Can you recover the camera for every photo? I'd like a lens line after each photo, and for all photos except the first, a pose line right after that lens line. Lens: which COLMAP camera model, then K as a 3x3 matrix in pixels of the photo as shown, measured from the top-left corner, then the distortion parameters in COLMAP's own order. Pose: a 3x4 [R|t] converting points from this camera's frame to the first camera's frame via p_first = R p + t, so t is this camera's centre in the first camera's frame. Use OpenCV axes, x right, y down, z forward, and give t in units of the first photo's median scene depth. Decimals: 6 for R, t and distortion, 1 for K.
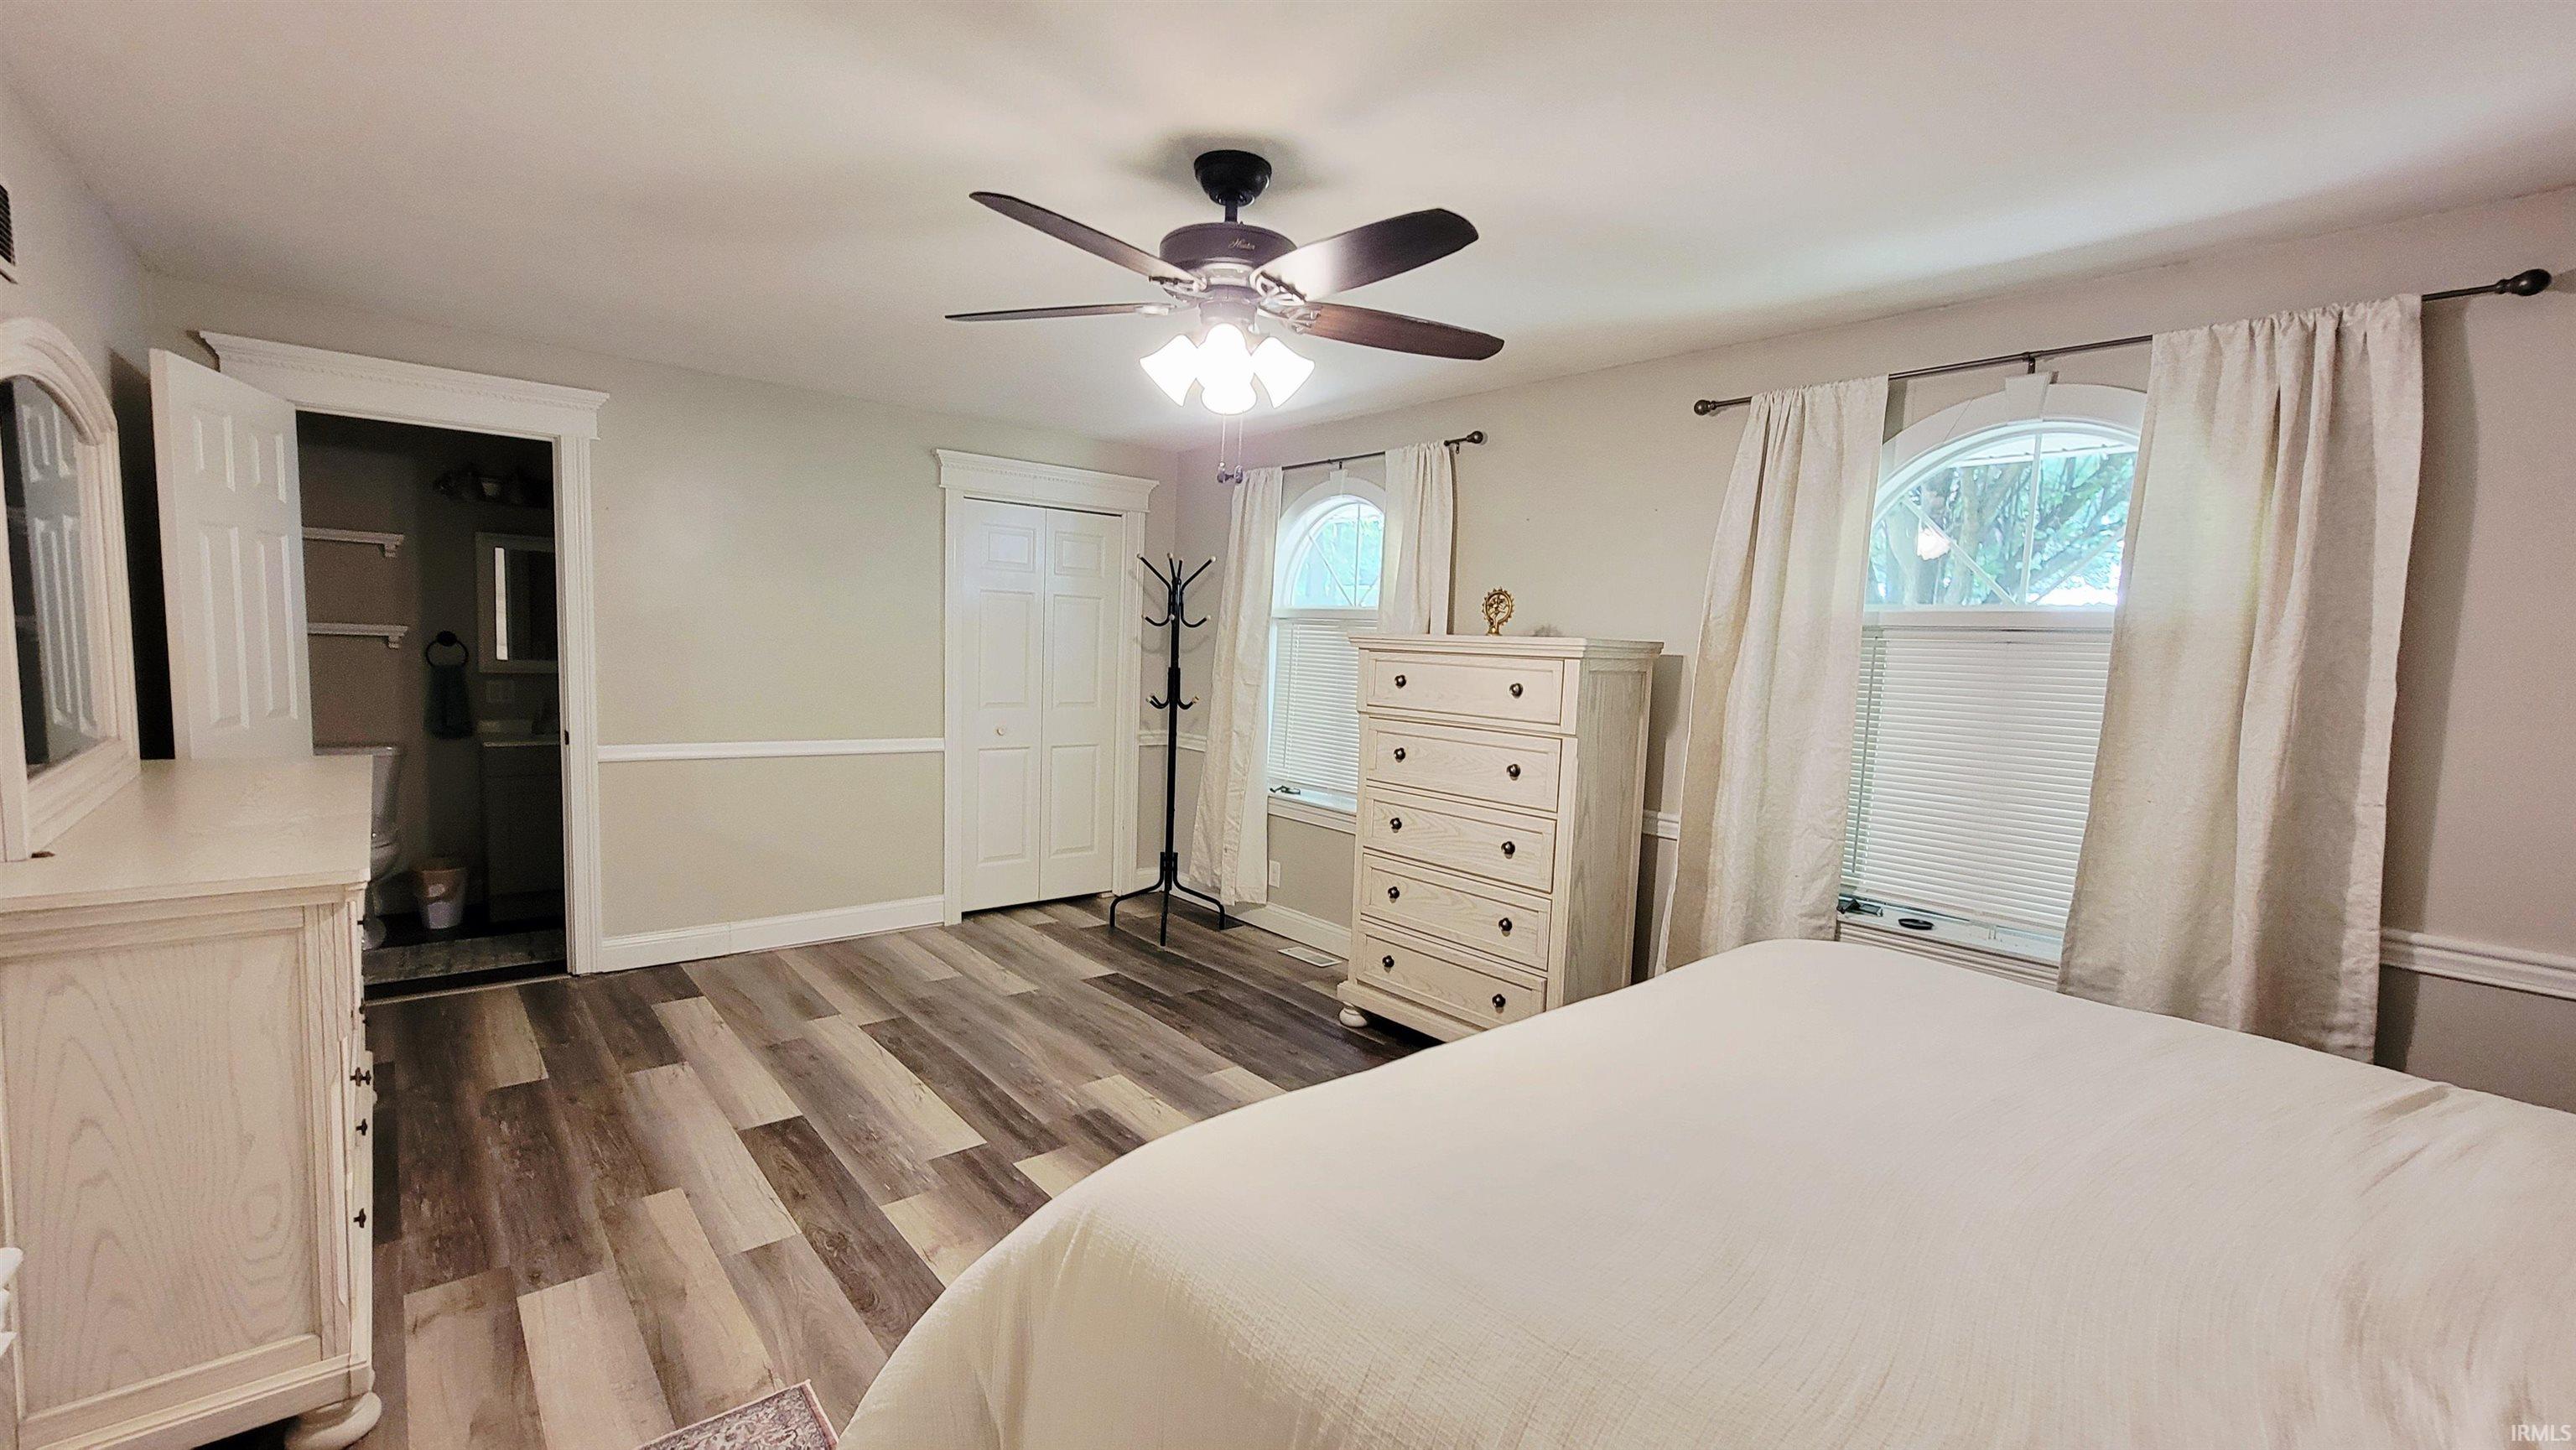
lens RADIAL K [[1057.9, 0, 1282.3], [0, 1057.9, 738.6], [0, 0, 1]] dist [-0.000775, 0.000020]
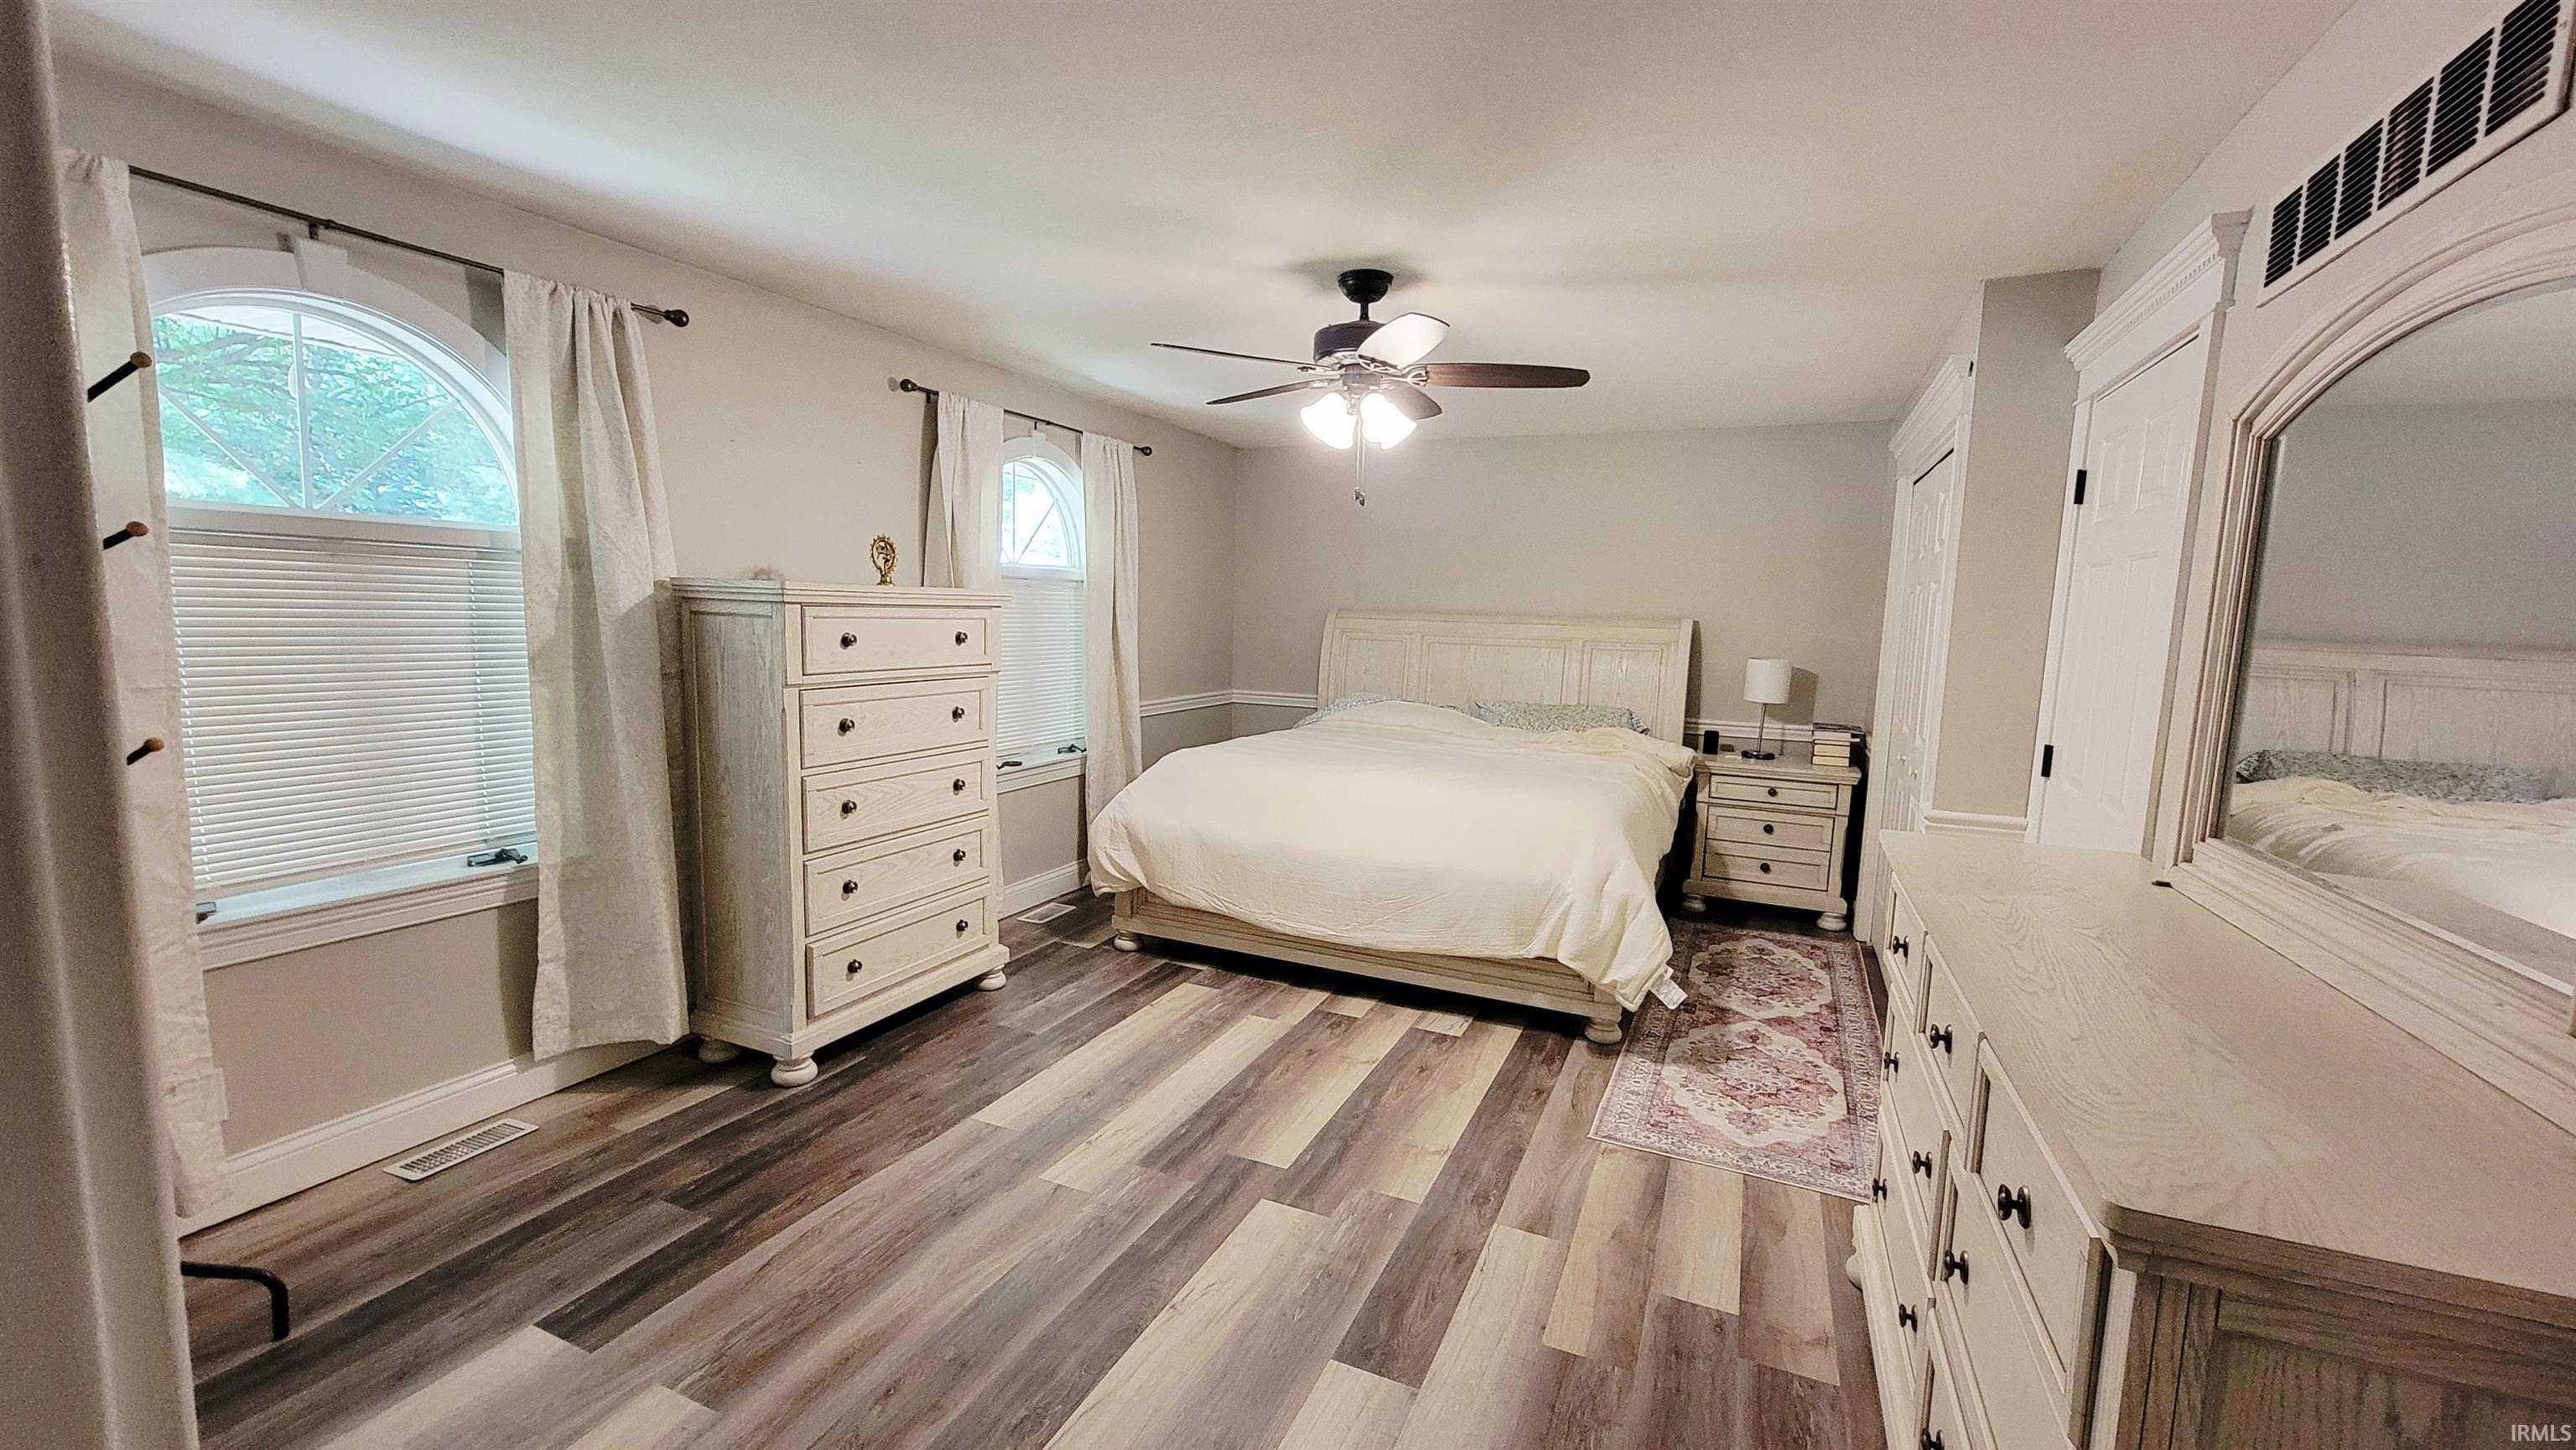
lens RADIAL K [[1057.9, 0, 1282.3], [0, 1057.9, 738.6], [0, 0, 1]] dist [-0.000775, 0.000020]
pose [[-0.429578, -0.161904, 0.888398, -0.999990], [0.037155, 0.979794, 0.196526, -0.162768], [-0.902265, 0.117432, -0.414882, 1.300466]]
